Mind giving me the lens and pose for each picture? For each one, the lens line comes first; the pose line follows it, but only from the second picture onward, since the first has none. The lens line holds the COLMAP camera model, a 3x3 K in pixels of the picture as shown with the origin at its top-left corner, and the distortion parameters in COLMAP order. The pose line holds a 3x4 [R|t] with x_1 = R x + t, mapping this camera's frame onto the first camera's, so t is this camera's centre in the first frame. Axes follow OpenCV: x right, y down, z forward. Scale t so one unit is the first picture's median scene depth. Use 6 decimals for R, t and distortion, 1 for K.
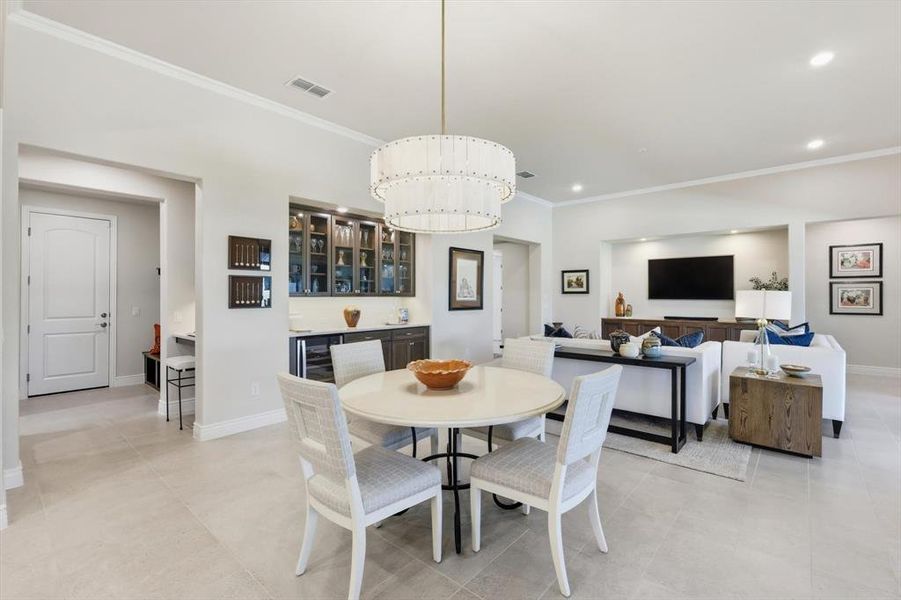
lens RADIAL K [[396.7, 0, 455.5], [0, 396.7, 296.2], [0, 0, 1]] dist [0.001547, 0.000023]
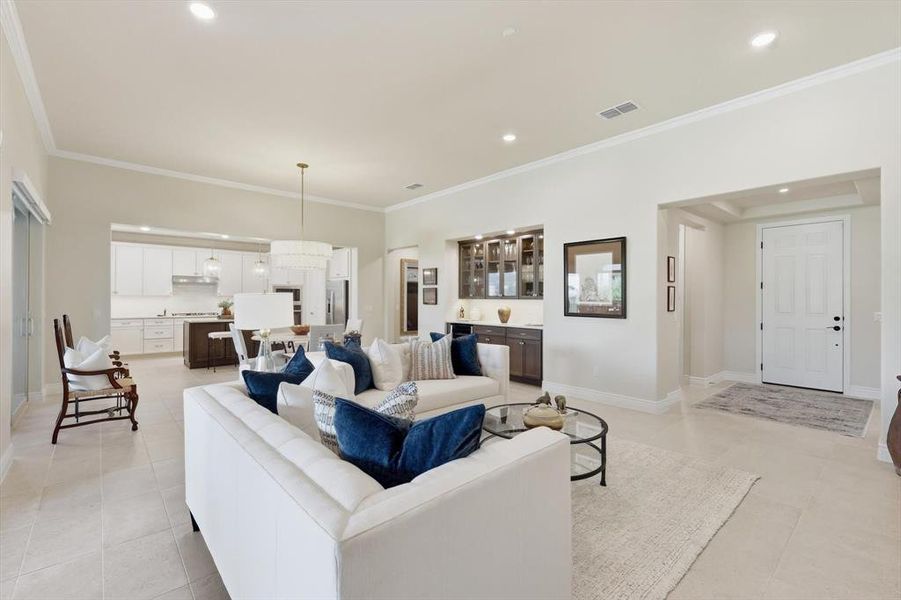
lens RADIAL K [[396.7, 0, 455.5], [0, 396.7, 296.2], [0, 0, 1]] dist [0.001547, 0.000023]
pose [[-0.122784, -0.003232, -0.992428, 1.024686], [-0.003085, 0.999991, -0.002875, -0.004193], [0.992429, 0.002708, -0.122793, 1.000617]]
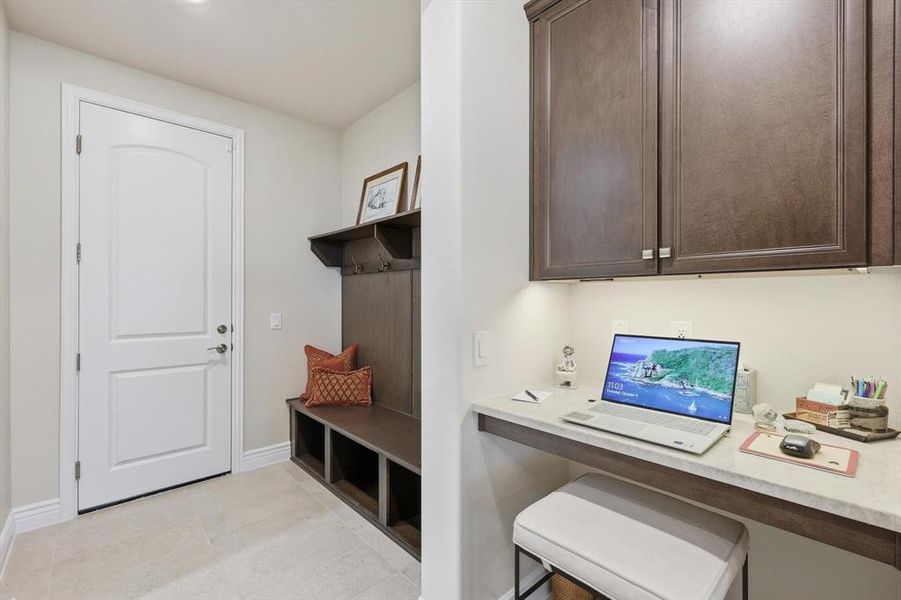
lens RADIAL K [[396.7, 0, 455.5], [0, 396.7, 296.2], [0, 0, 1]] dist [0.001547, 0.000023]
pose [[0.994804, 0.000610, -0.101810, -2.855706], [-0.000494, 0.999999, 0.001162, 0.033730], [0.101811, -0.001106, 0.994803, 2.819062]]
